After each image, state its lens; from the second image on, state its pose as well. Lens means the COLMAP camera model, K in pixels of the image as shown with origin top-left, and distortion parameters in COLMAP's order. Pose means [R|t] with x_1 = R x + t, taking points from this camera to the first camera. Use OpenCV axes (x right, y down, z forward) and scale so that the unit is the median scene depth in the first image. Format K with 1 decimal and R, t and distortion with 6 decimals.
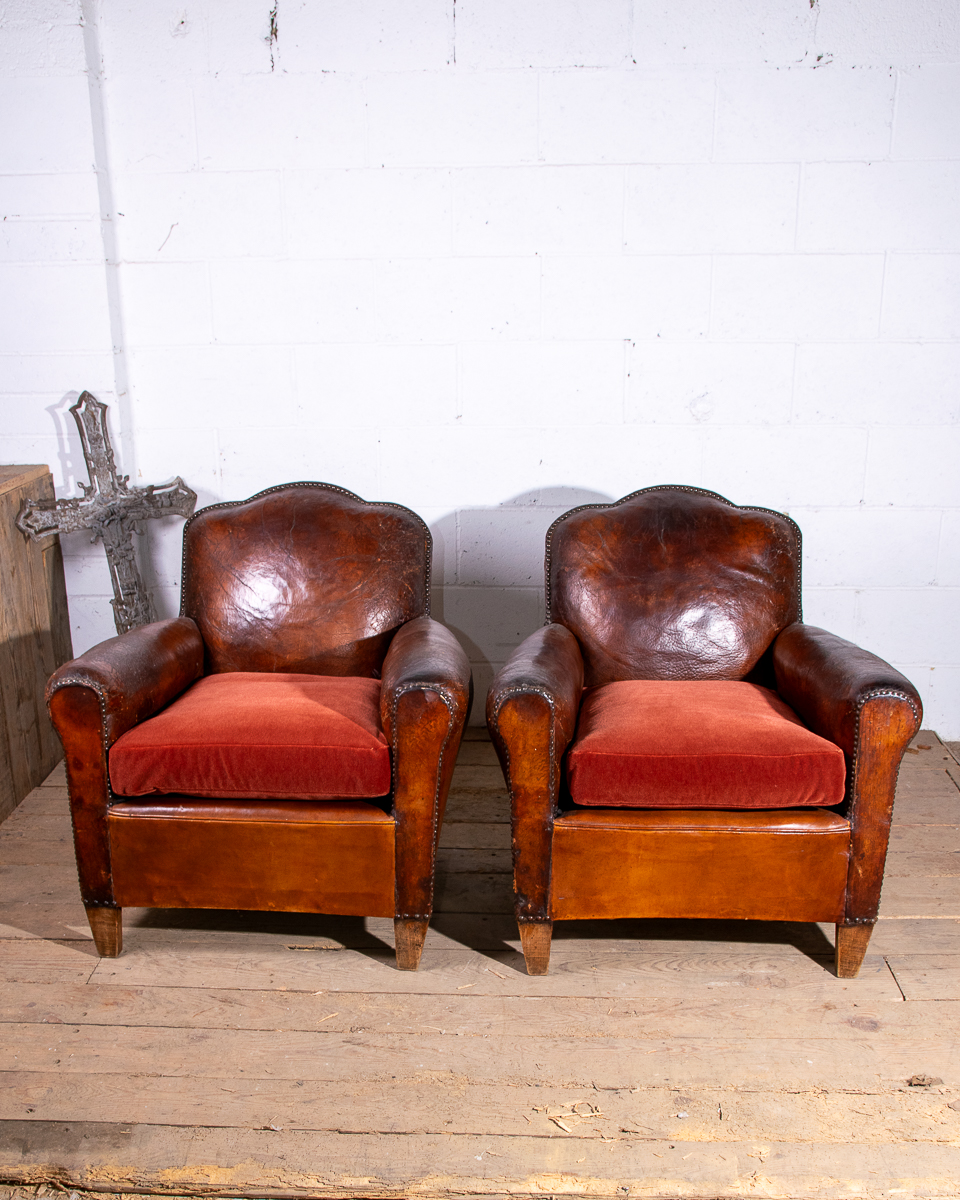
lens RADIAL K [[1227.5, 0, 452.3], [0, 1227.5, 723.6], [0, 0, 1]] dist [-0.026476, 0.000000]
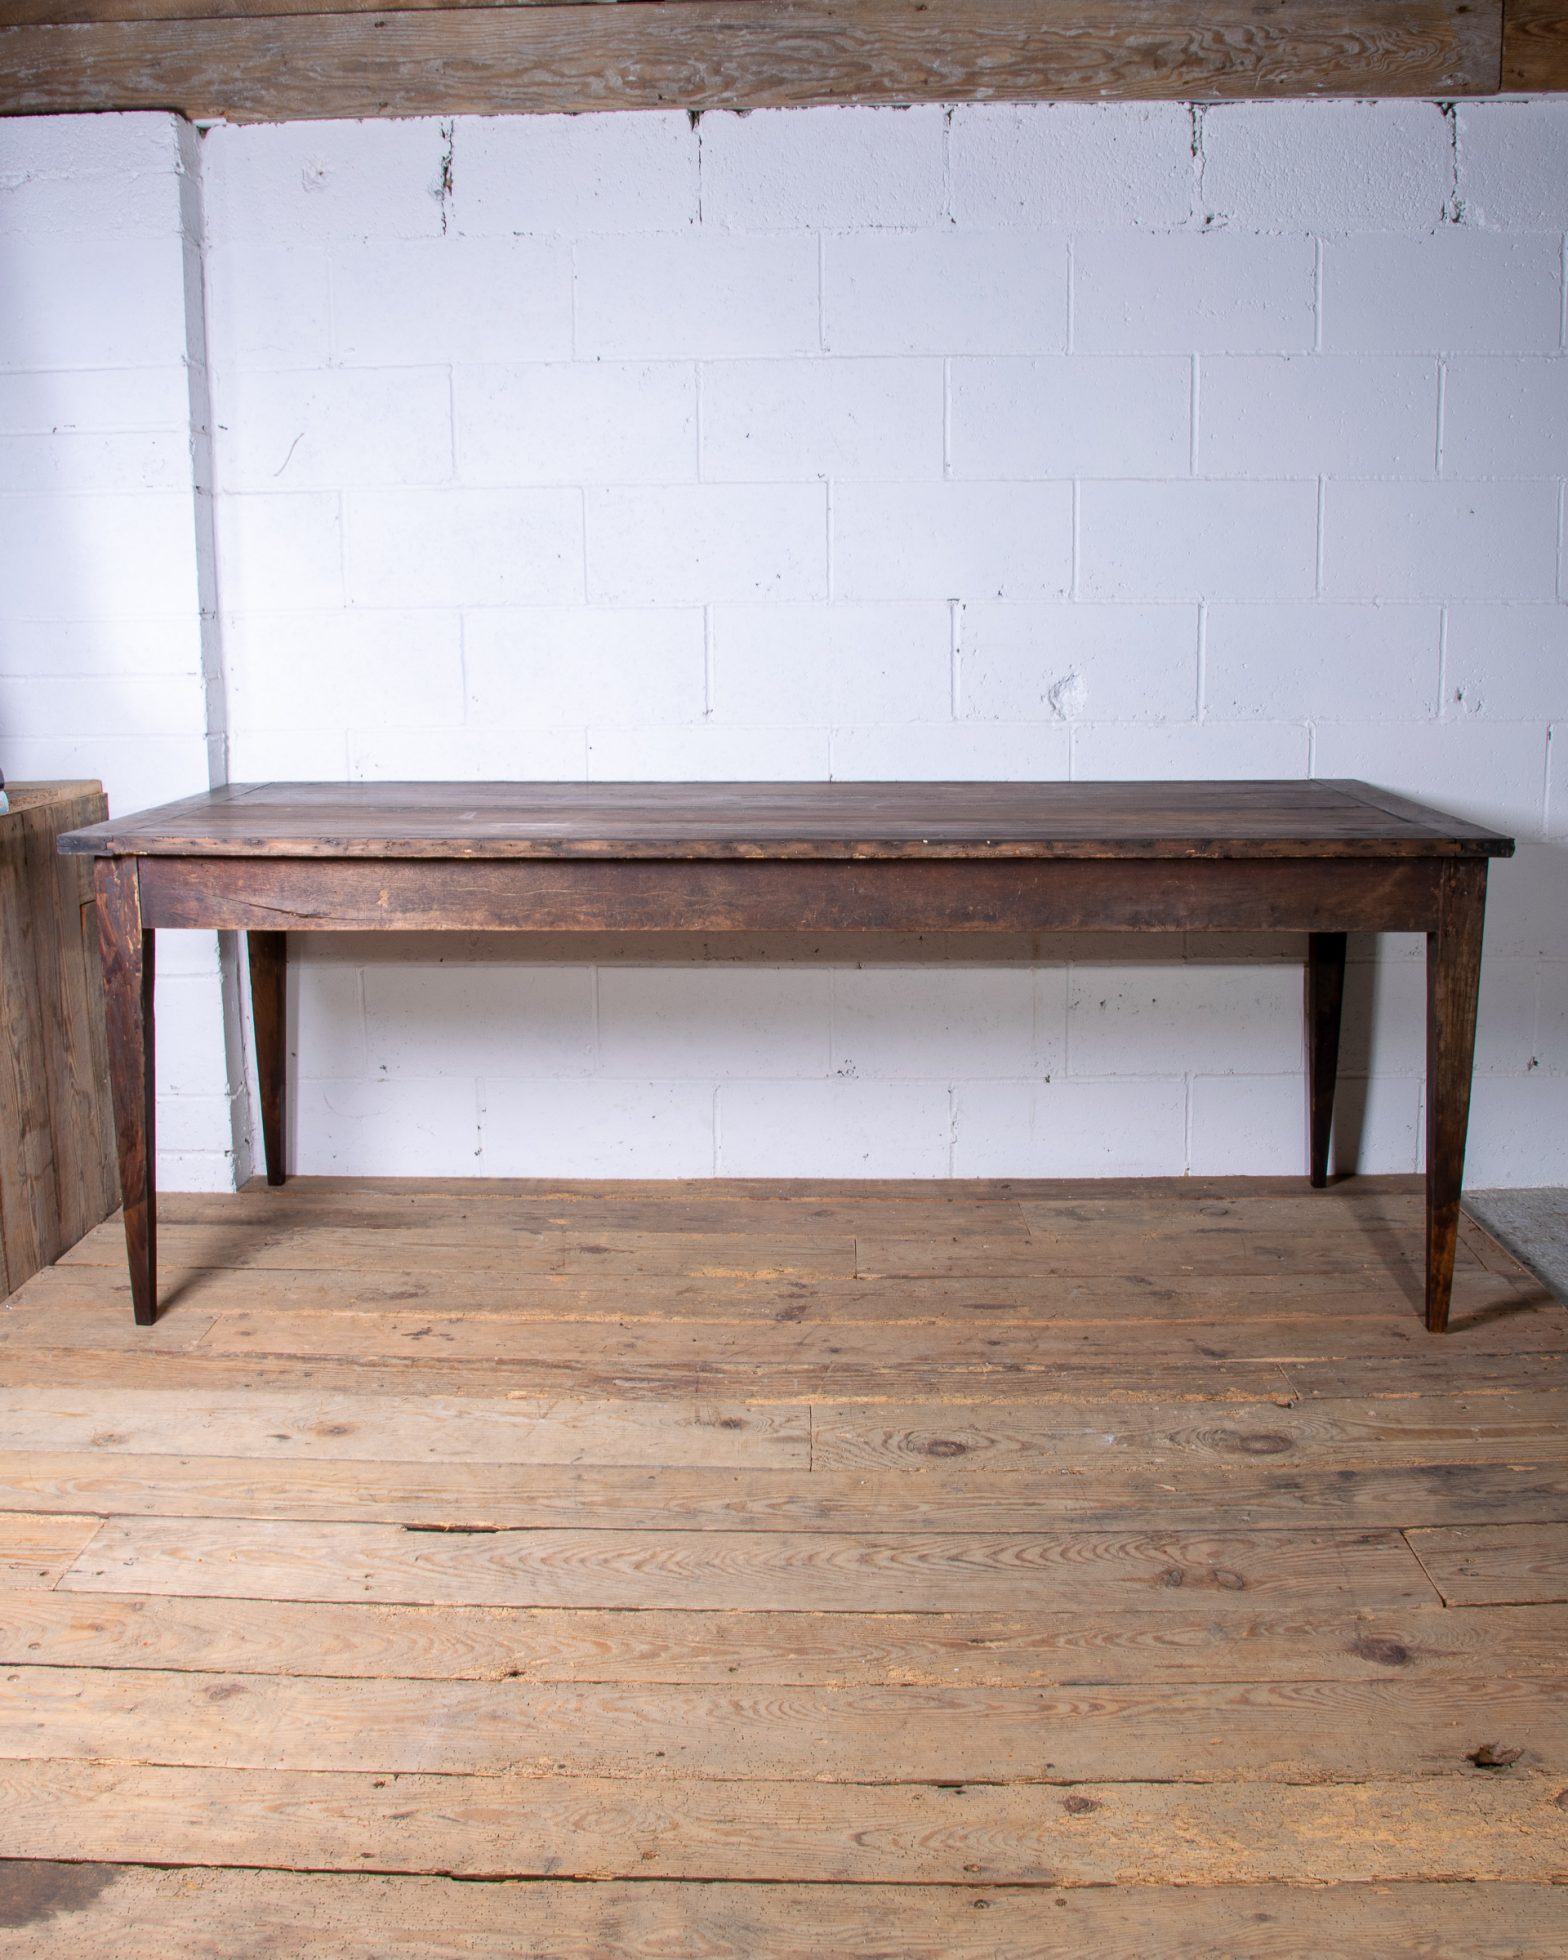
lens RADIAL K [[1666.9, 0, 765.1], [0, 1666.9, 930.3], [0, 0, 1]] dist [-0.115740, 0.074986]
pose [[0.999800, -0.002710, 0.019822, 0.019214], [0.005925, 0.986447, -0.163974, 0.020978], [-0.019109, 0.164059, 0.986265, 0.126457]]
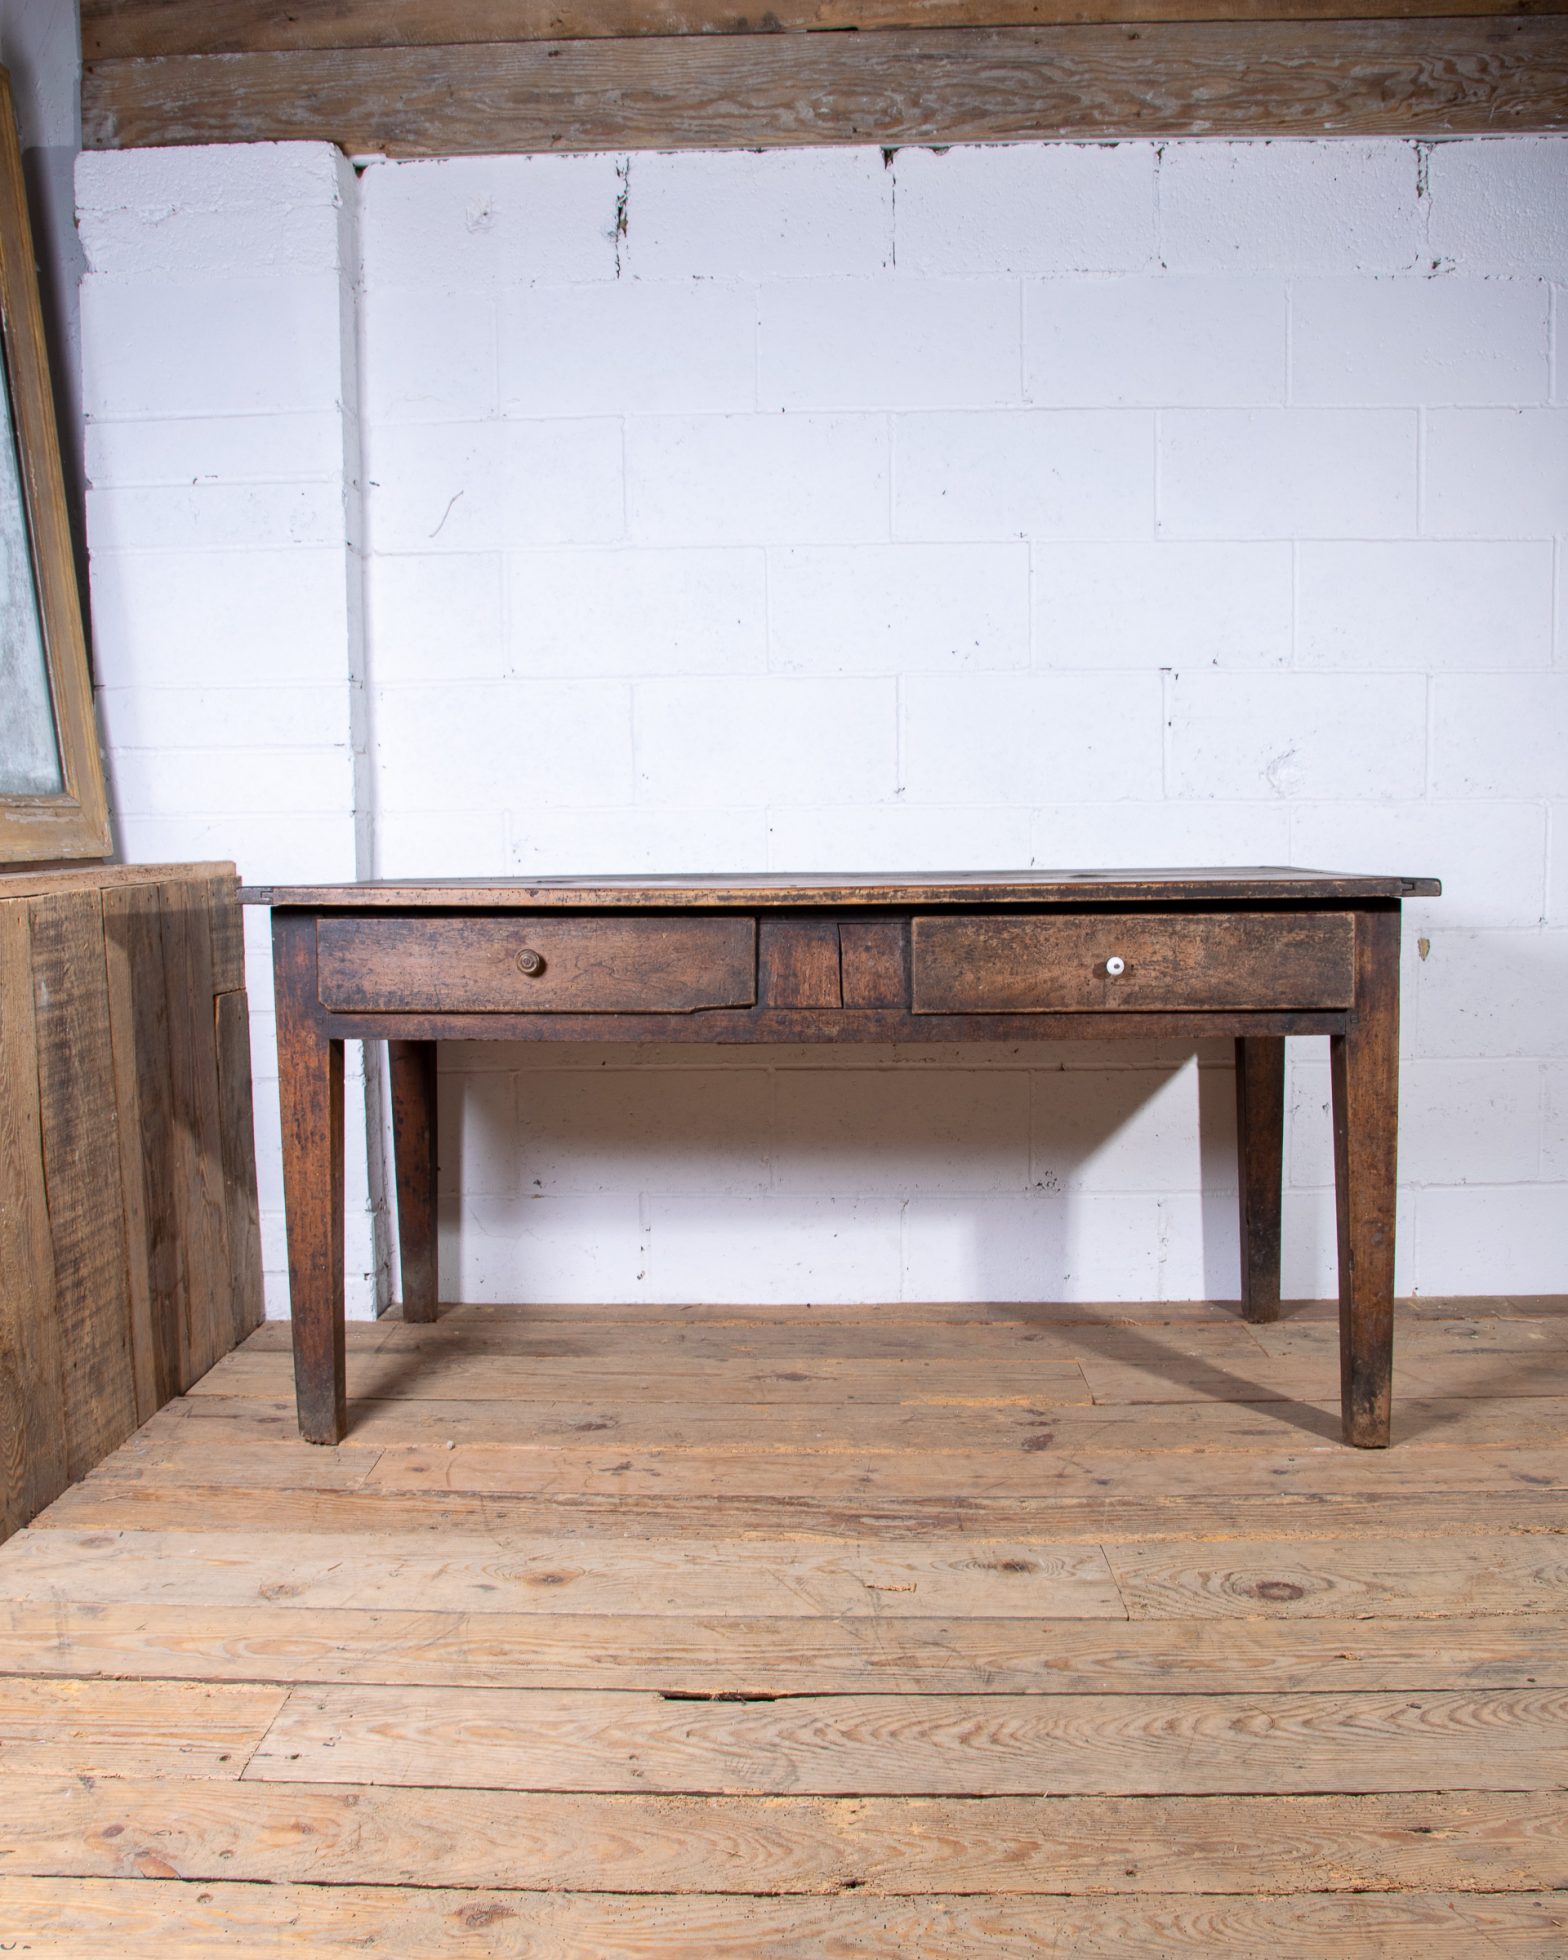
lens RADIAL K [[1627.1, 0, 806.8], [0, 1627.1, 1009.6], [0, 0, 1]] dist [-0.112585, 0.070277]
pose [[0.999734, -0.004403, 0.022641, -0.066536], [0.009256, 0.975693, -0.218945, 0.042064], [-0.021127, 0.219097, 0.975474, 0.242249]]
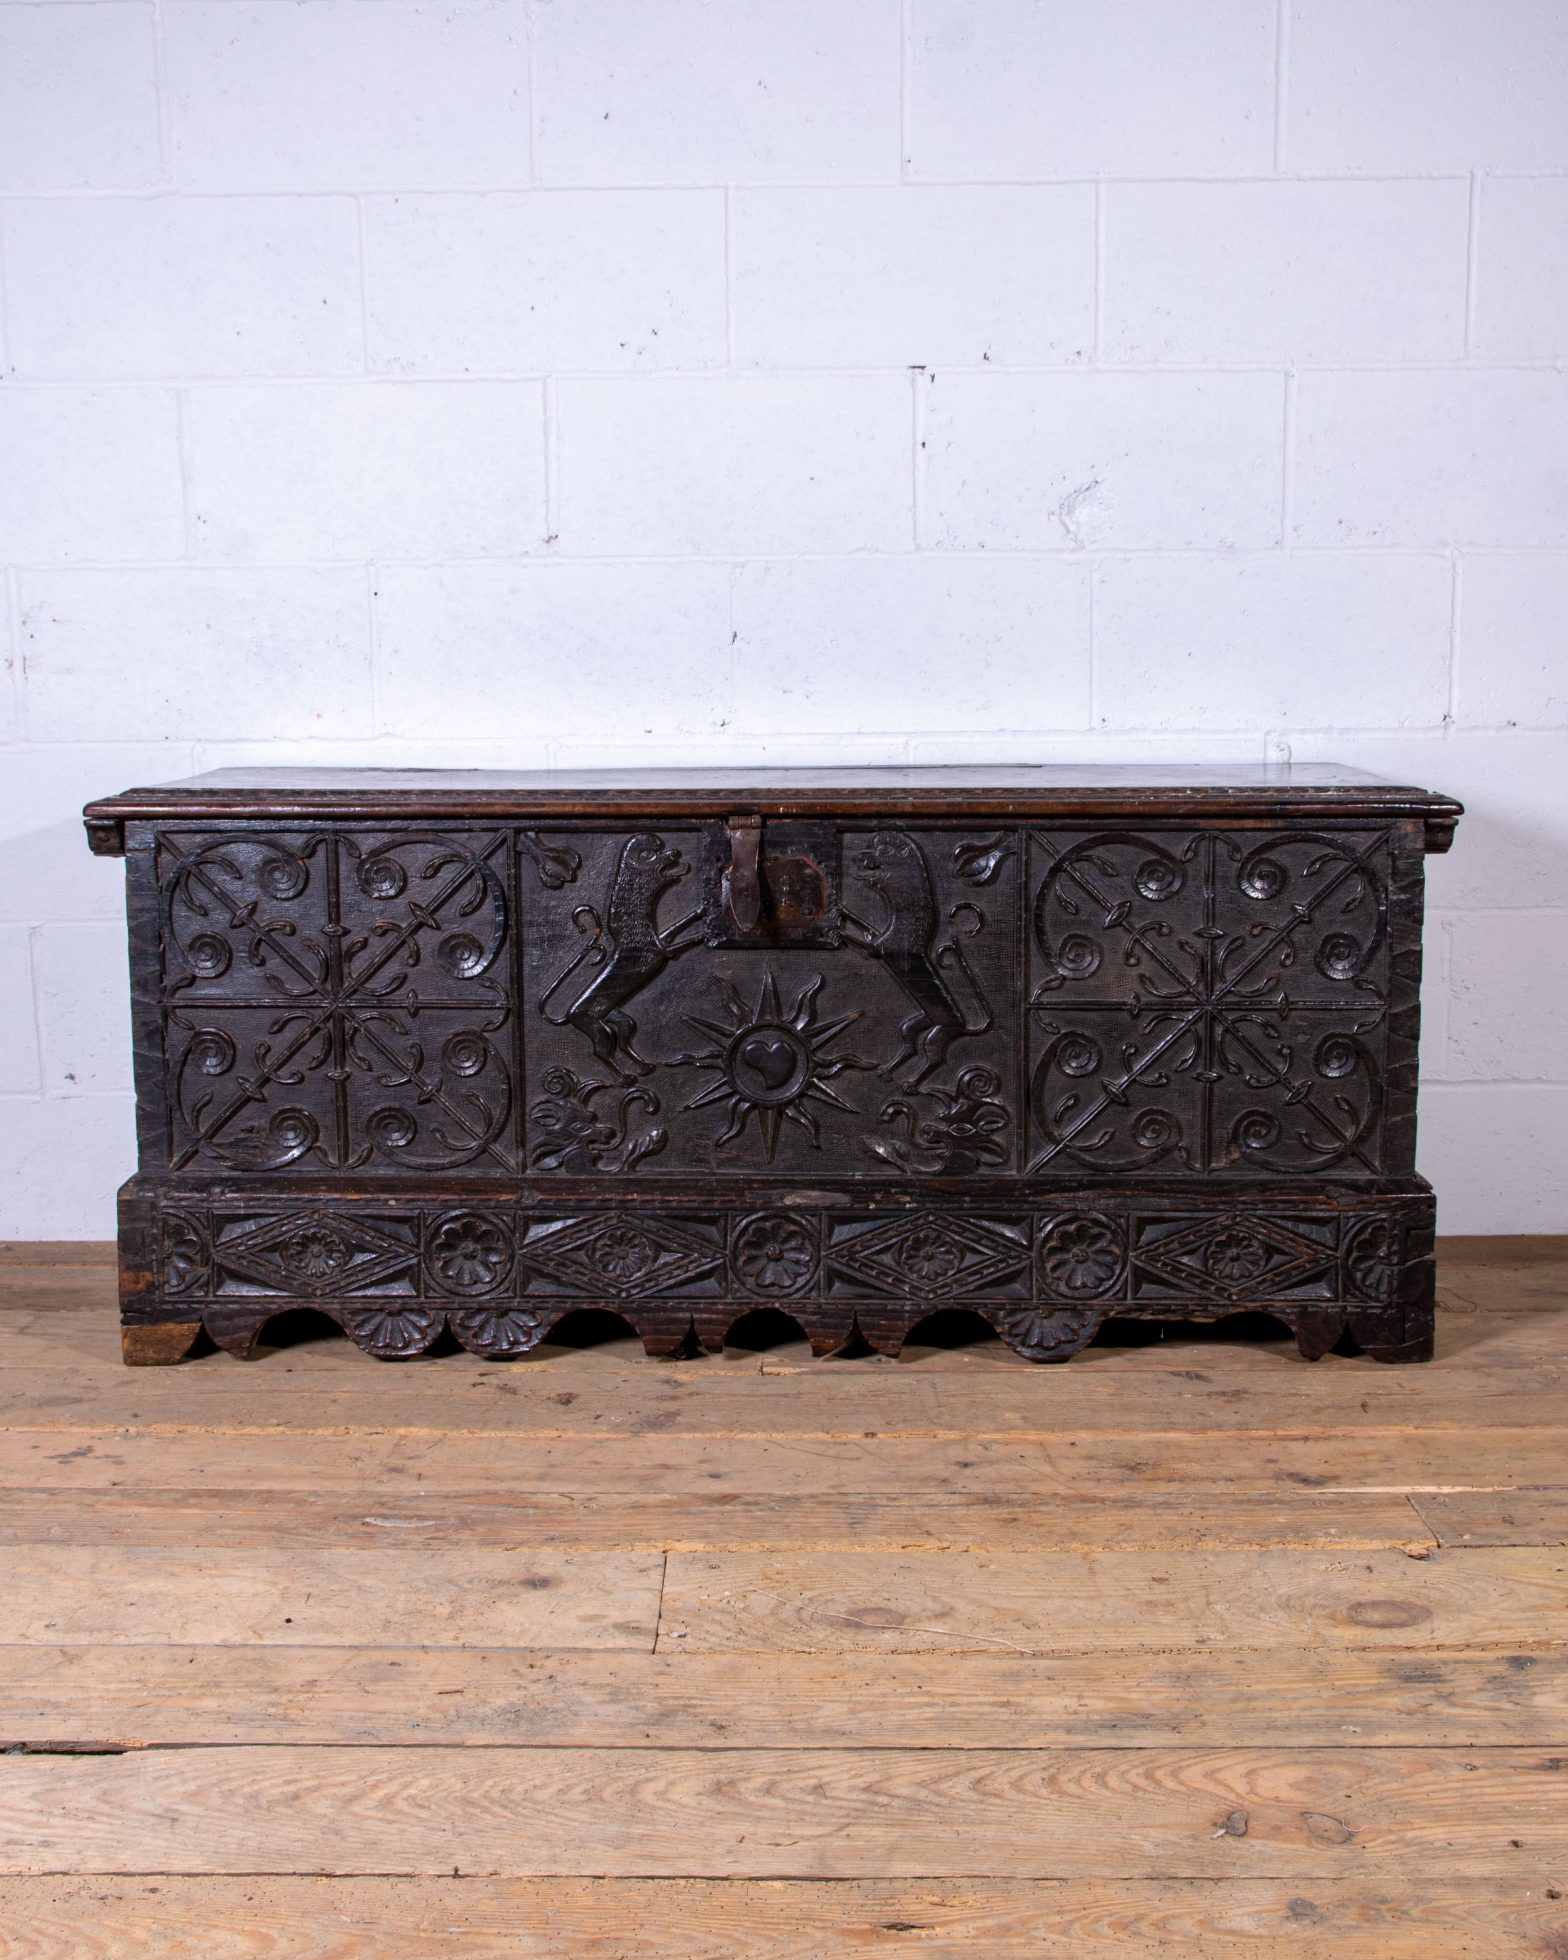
lens RADIAL K [[2234.5, 0, 744.4], [0, 2234.5, 987.3], [0, 0, 1]] dist [-0.013363, 0.000000]
pose [[0.999545, -0.004199, 0.029864, 0.055493], [0.009048, 0.986398, -0.164126, 0.053384], [-0.028768, 0.164322, 0.985987, 0.232361]]
